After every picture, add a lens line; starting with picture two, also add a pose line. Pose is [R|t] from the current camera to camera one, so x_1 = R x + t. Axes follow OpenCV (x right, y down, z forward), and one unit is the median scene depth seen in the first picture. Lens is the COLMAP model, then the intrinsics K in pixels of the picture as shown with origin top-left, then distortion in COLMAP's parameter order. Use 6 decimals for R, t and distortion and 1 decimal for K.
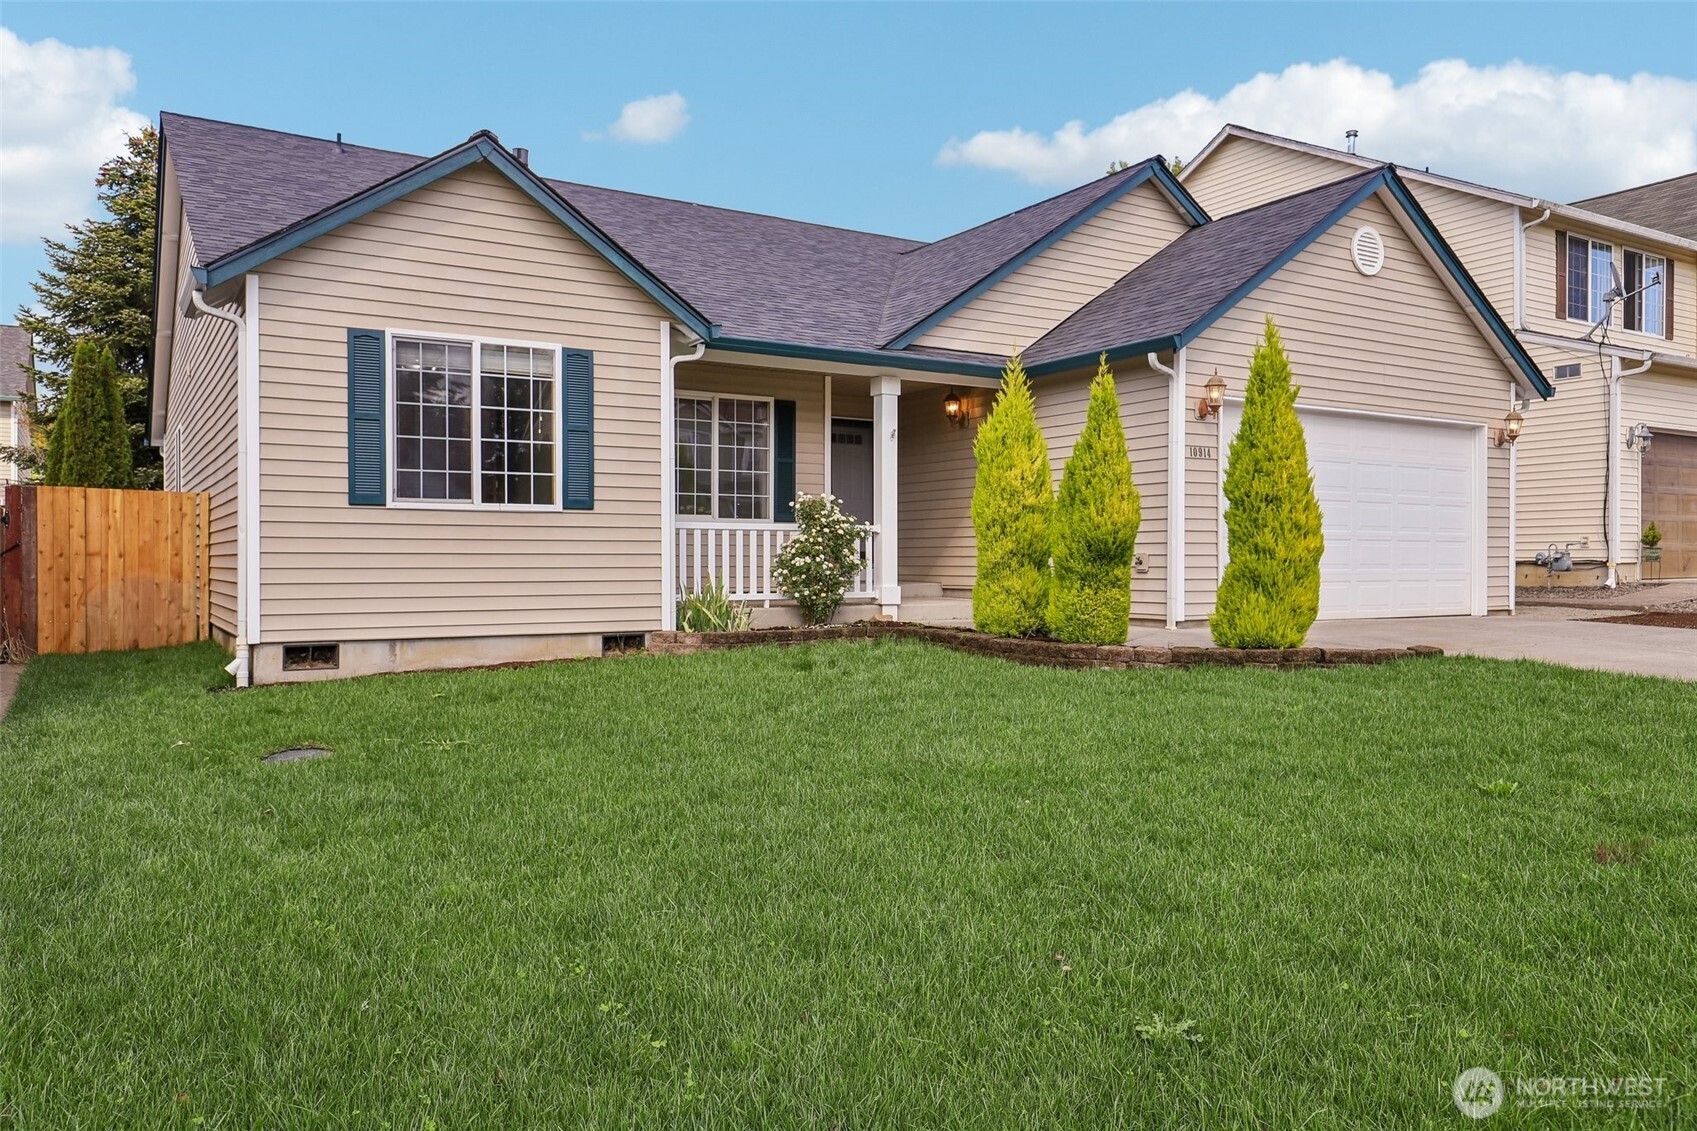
lens RADIAL K [[1216.0, 0, 846.9], [0, 1216.0, 564.7], [0, 0, 1]] dist [0.004771, -0.002229]
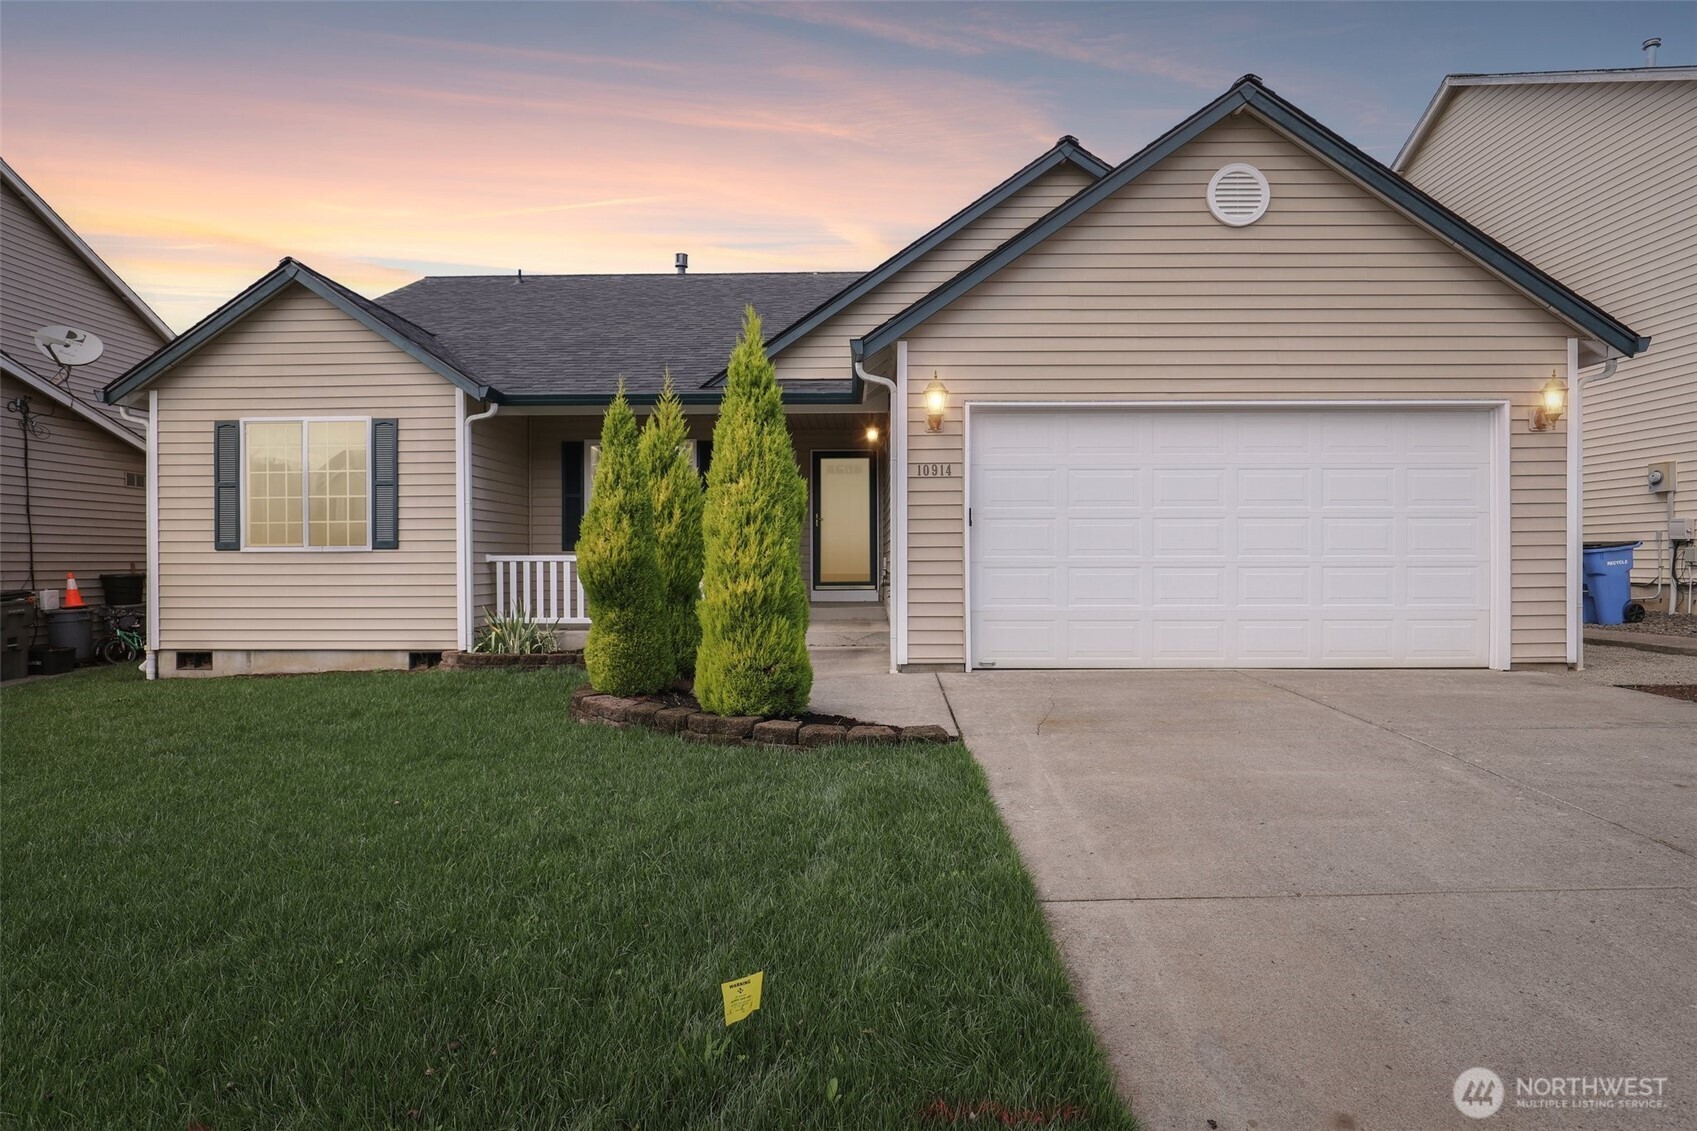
lens RADIAL K [[937.5, 0, 849.4], [0, 937.5, 569.4], [0, 0, 1]] dist [-0.016298, 0.002933]
pose [[0.840924, -0.000140, -0.541154, 0.679943], [0.001987, 0.999994, 0.002830, -0.026716], [0.541150, -0.003455, 0.840919, 0.458855]]
